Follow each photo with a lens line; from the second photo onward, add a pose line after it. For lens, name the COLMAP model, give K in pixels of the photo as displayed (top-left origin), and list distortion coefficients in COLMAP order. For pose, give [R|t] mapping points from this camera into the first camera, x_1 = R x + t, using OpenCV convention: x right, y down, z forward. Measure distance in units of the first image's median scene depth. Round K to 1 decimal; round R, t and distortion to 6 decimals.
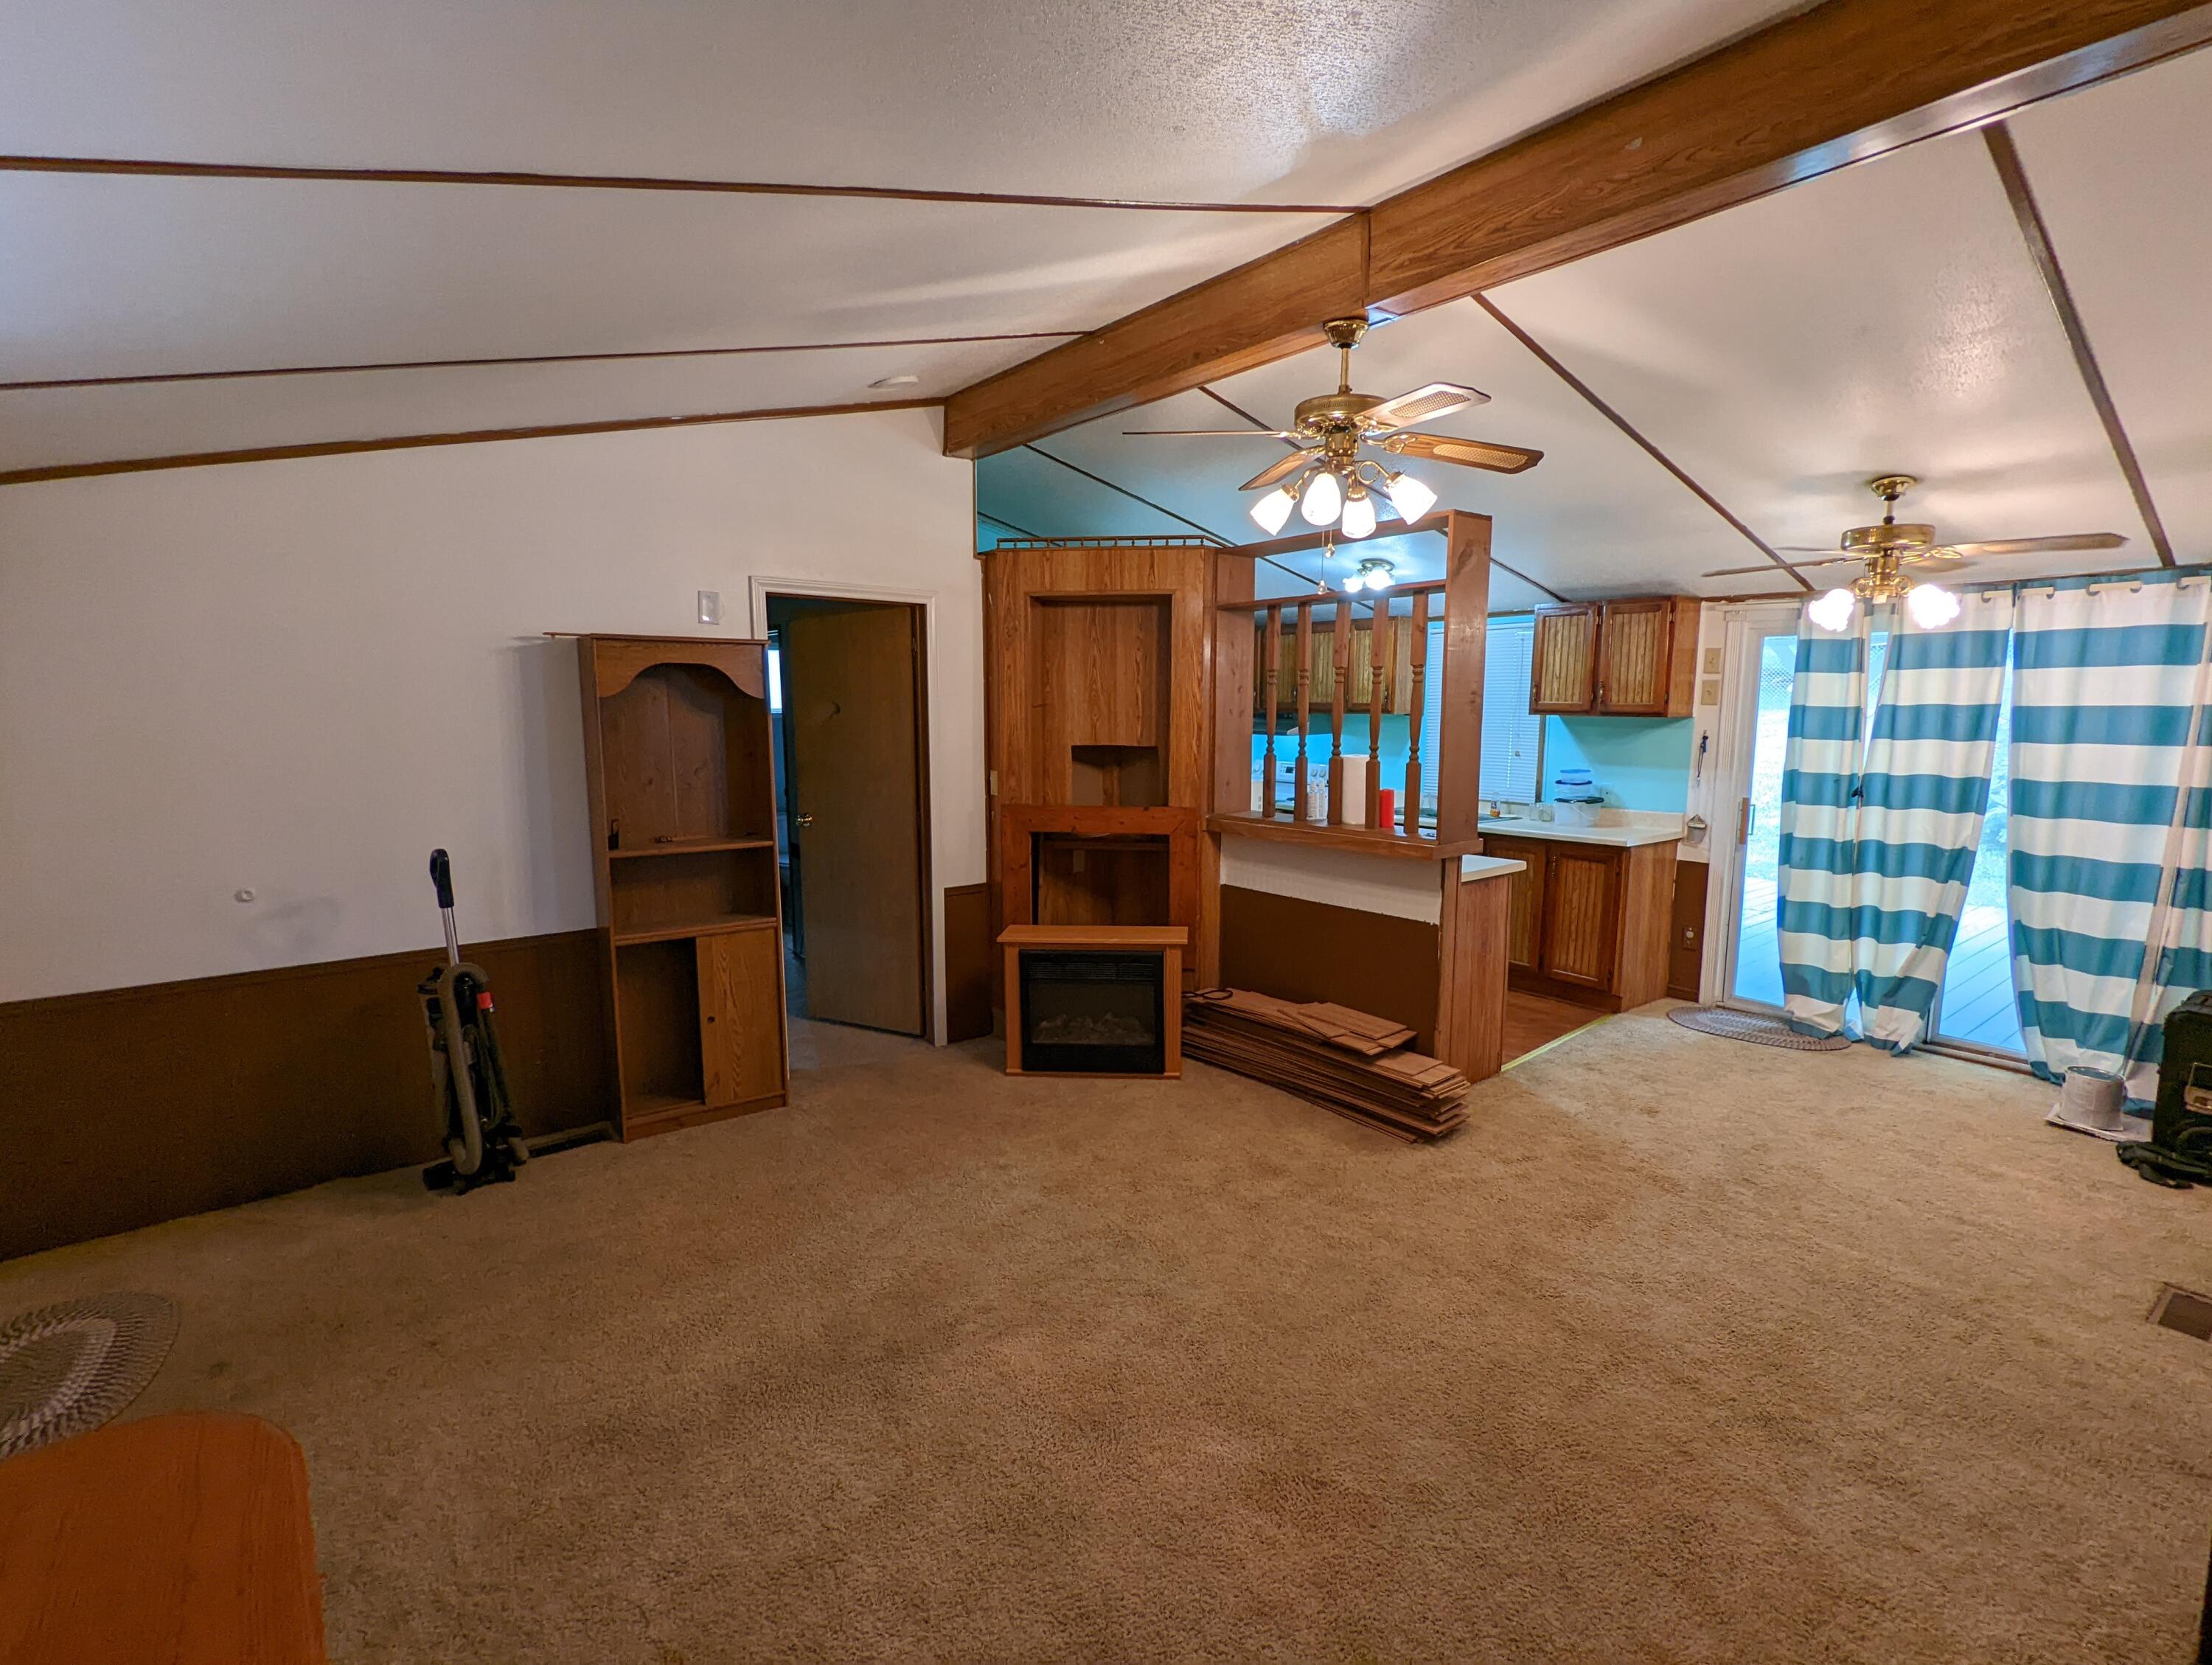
lens RADIAL K [[1054.9, 0, 1116.7], [0, 1054.9, 847.7], [0, 0, 1]] dist [0.000340, -0.000270]
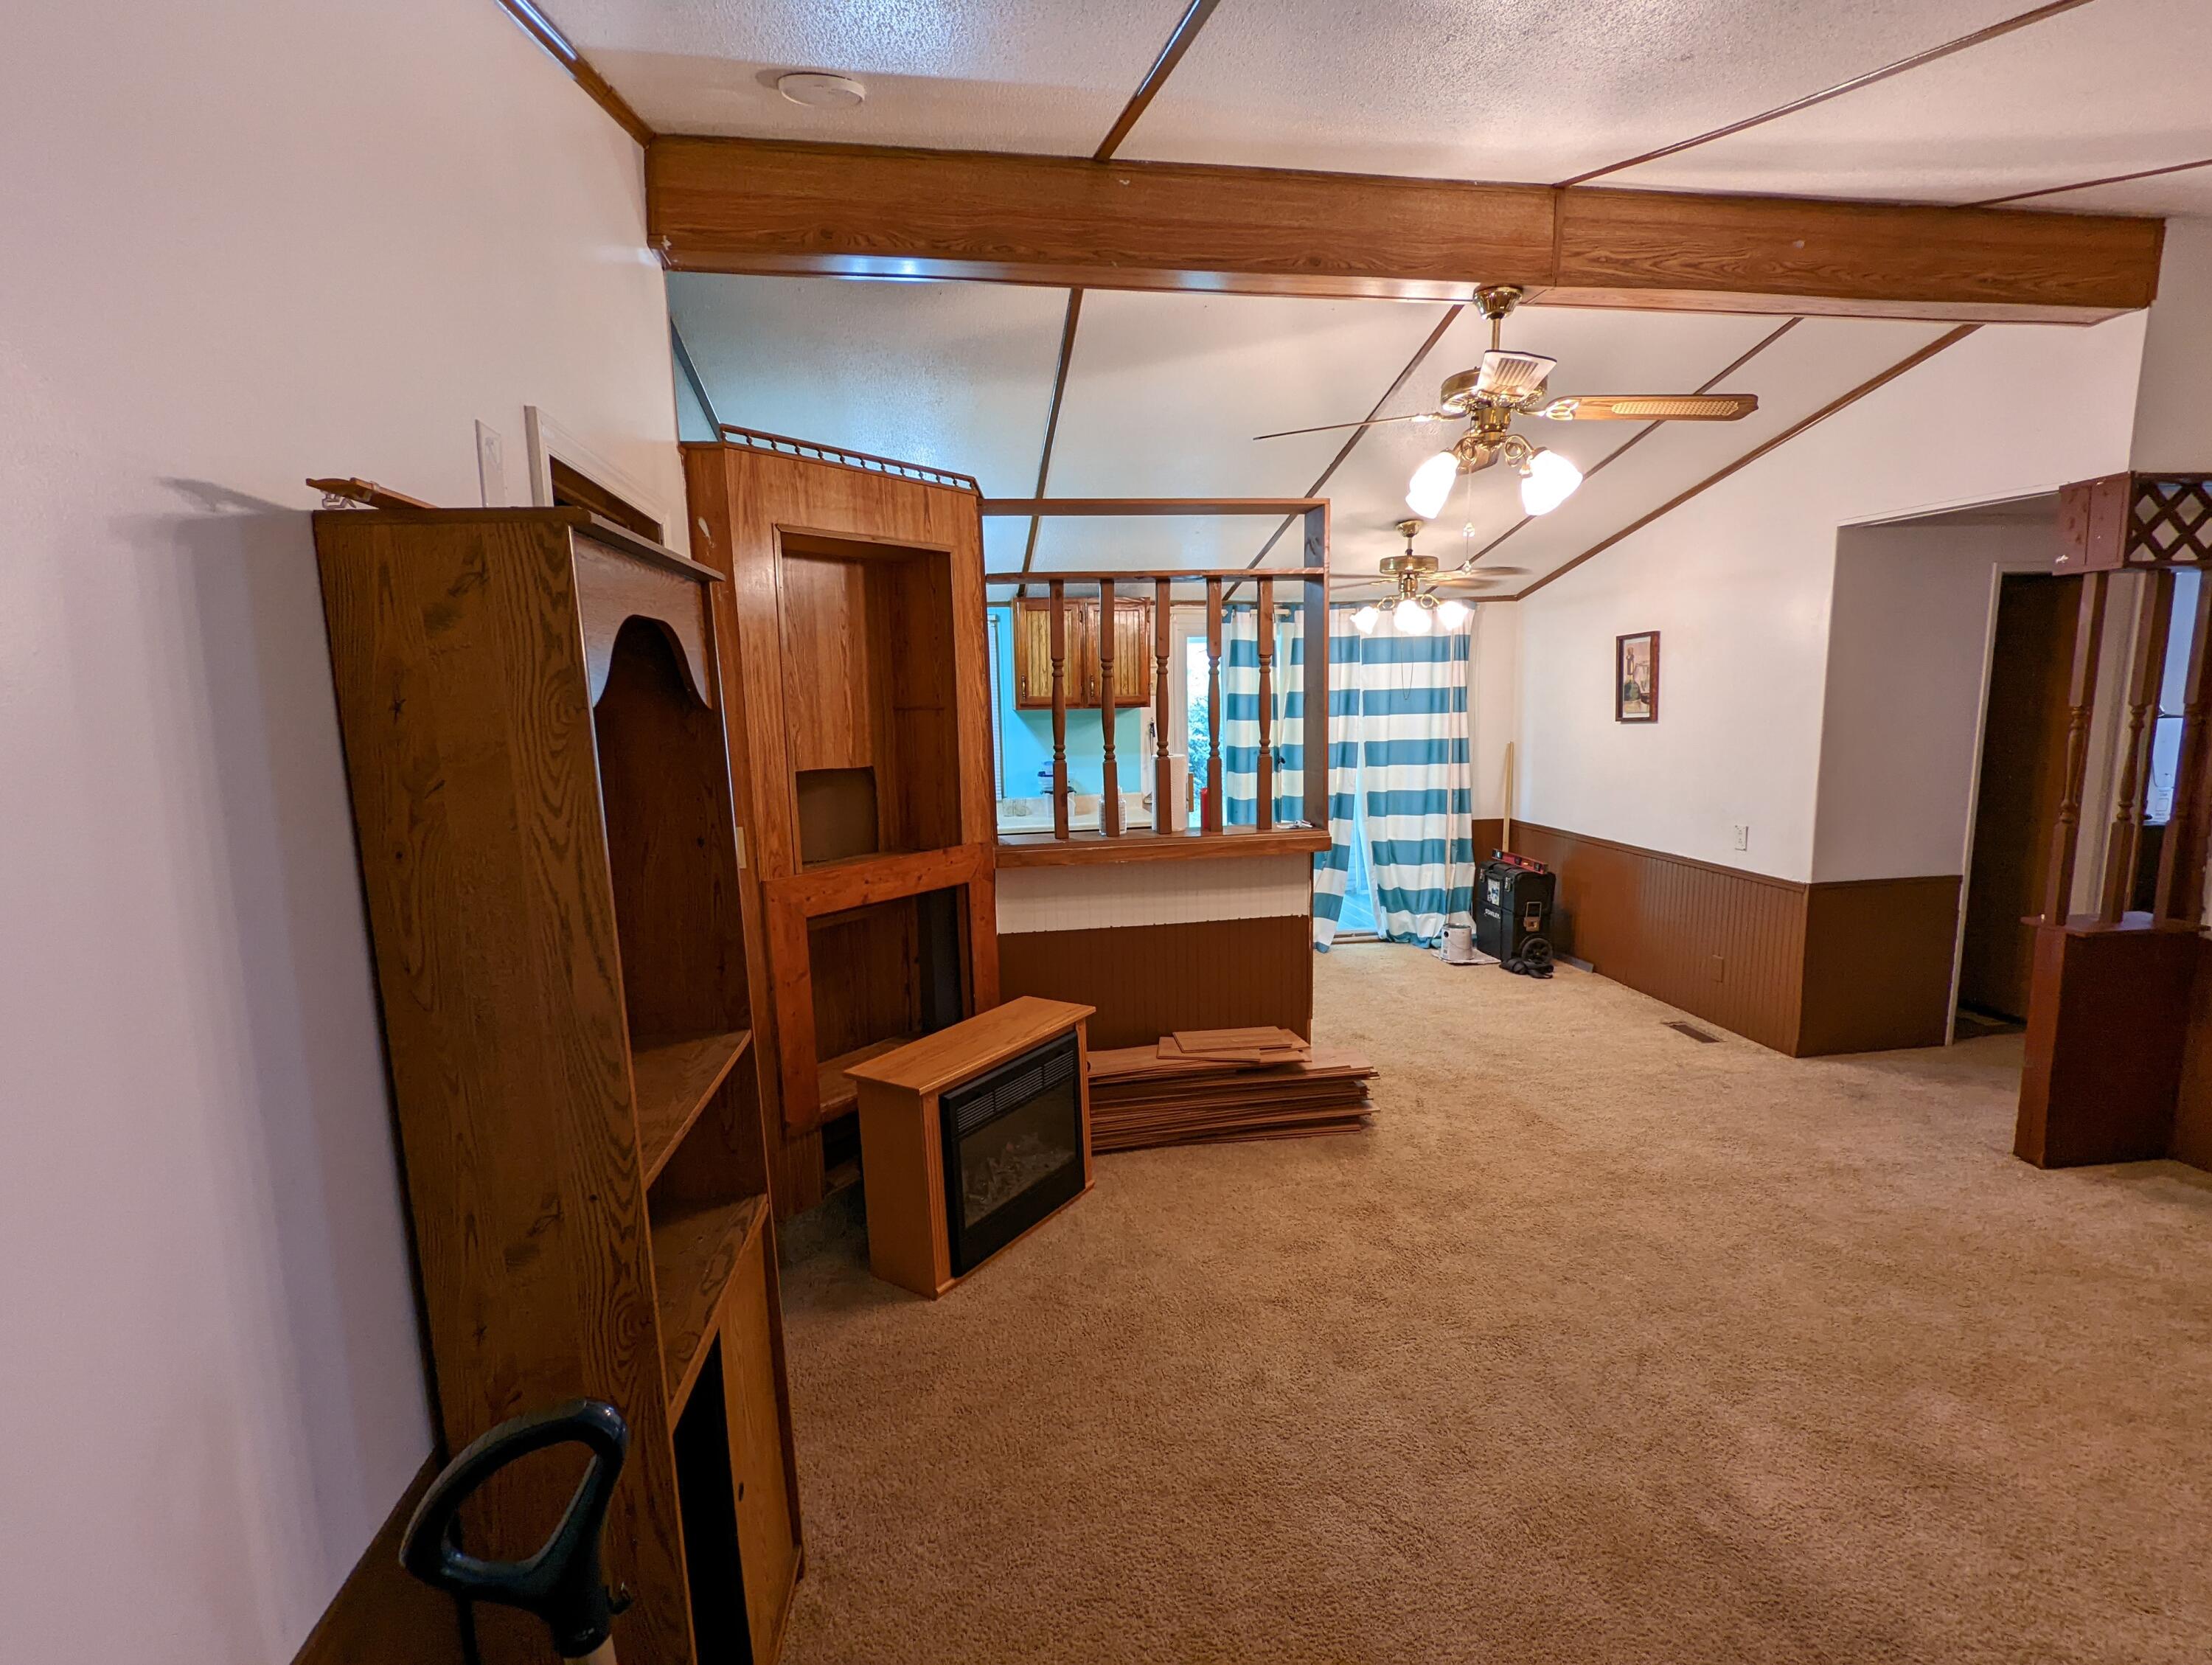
lens RADIAL K [[1054.9, 0, 1117.1], [0, 1054.9, 848.2], [0, 0, 1]] dist [0.000340, -0.000270]
pose [[0.486631, -0.142584, 0.861893, -0.621078], [0.142892, 0.986295, 0.082485, -0.095490], [-0.861842, 0.083018, 0.500336, 0.634866]]
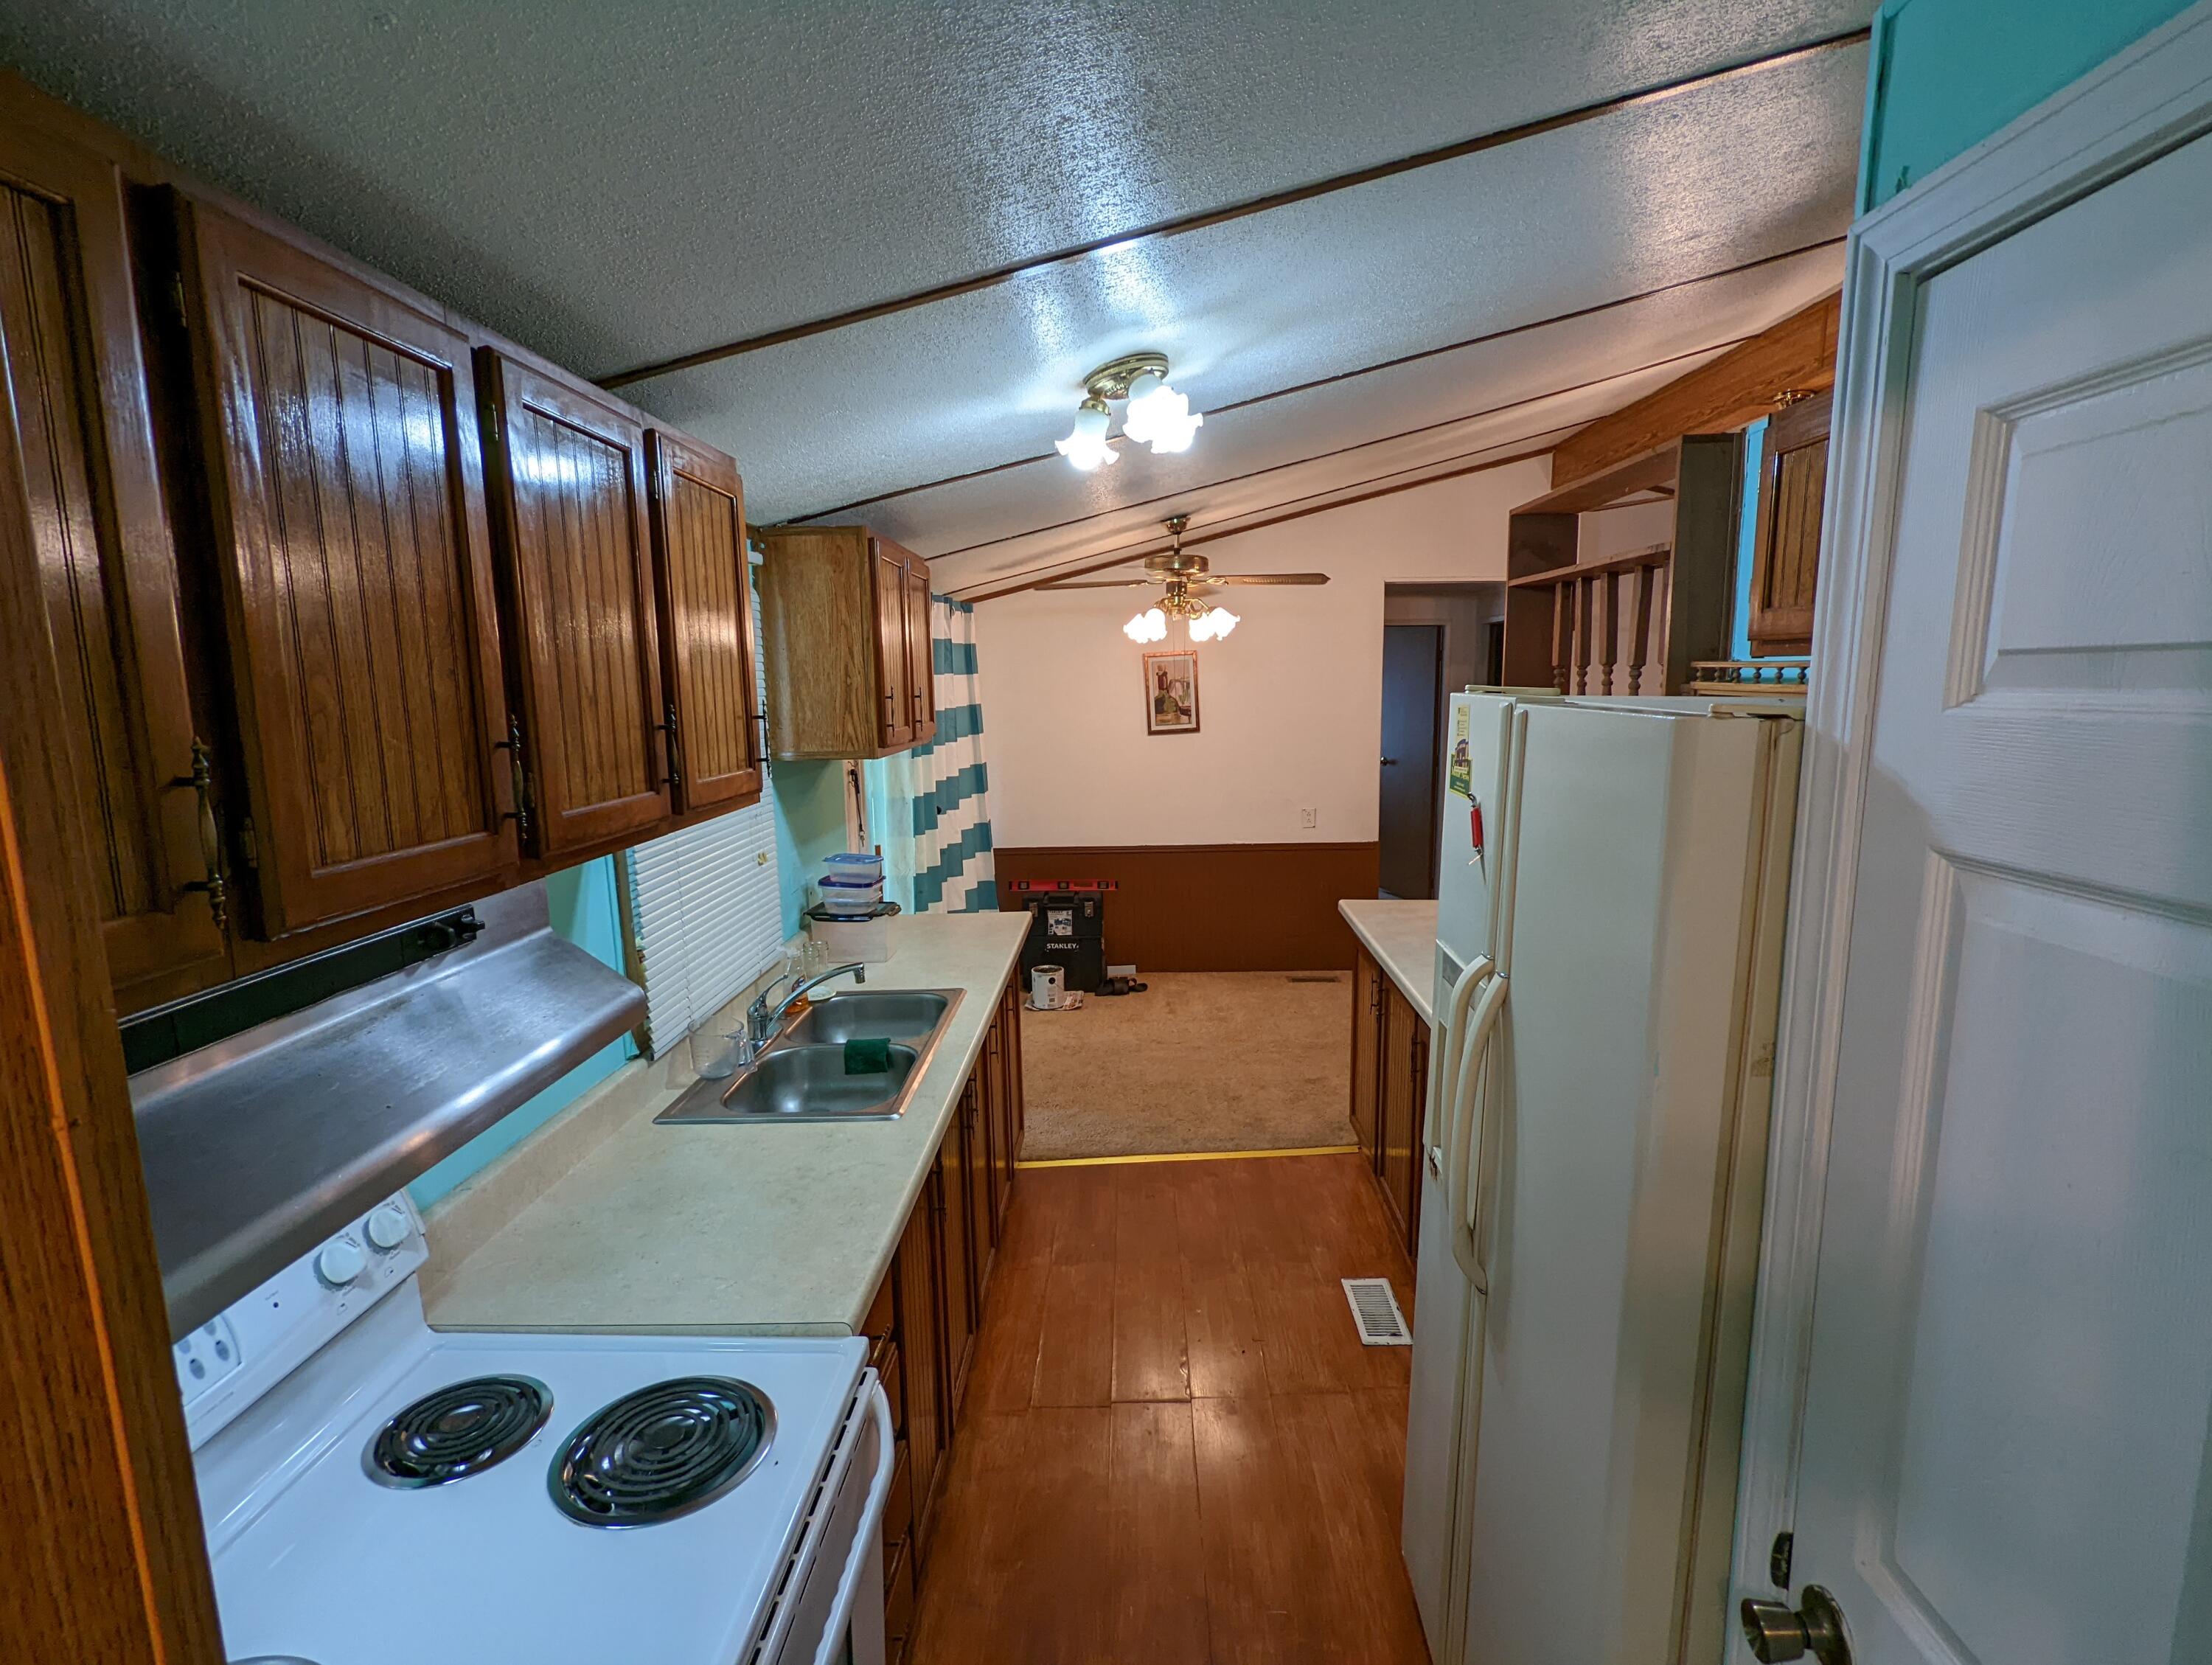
lens RADIAL K [[1054.9, 0, 1104.6], [0, 1054.9, 839.1], [0, 0, 1]] dist [0.000340, -0.000270]
pose [[-0.791972, -0.084875, 0.604629, 0.042382], [0.098292, 0.959650, 0.263458, -0.302093], [-0.602594, 0.268082, -0.751674, 1.911829]]
